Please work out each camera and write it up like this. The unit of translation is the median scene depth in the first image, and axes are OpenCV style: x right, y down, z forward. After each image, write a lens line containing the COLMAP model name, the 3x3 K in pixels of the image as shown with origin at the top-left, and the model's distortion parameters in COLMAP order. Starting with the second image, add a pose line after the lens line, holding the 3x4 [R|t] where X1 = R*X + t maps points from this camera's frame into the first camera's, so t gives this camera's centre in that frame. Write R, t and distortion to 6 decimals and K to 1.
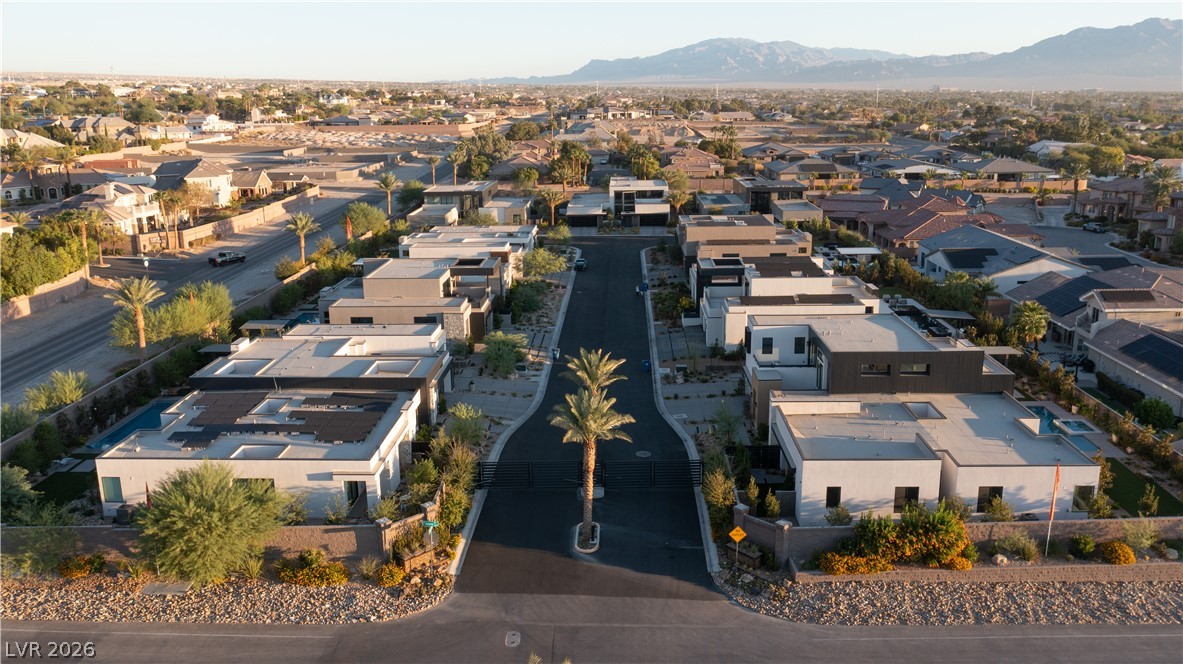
lens RADIAL K [[928.5, 0, 591.5], [0, 928.5, 332.0], [0, 0, 1]] dist [-0.011975, 0.000562]
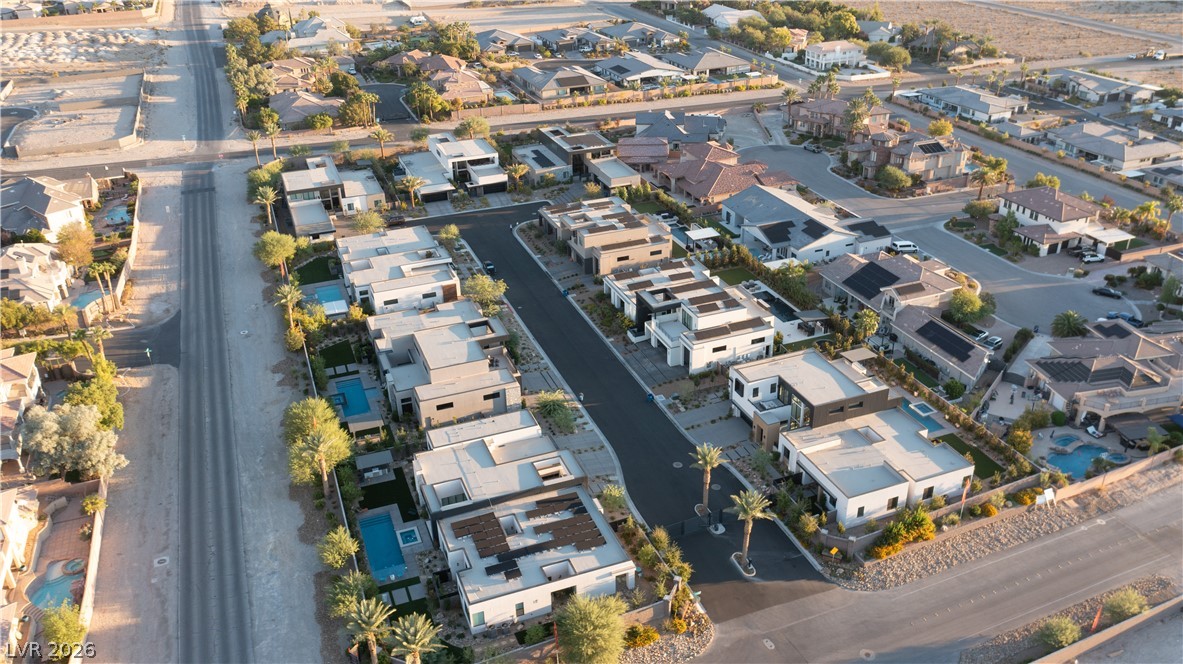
lens RADIAL K [[928.5, 0, 591.5], [0, 928.5, 332.0], [0, 0, 1]] dist [-0.011975, 0.000562]
pose [[0.919094, -0.188273, 0.346151, -0.640218], [0.105848, 0.964144, 0.243357, -0.535414], [-0.379557, -0.187029, 0.906067, -0.333437]]
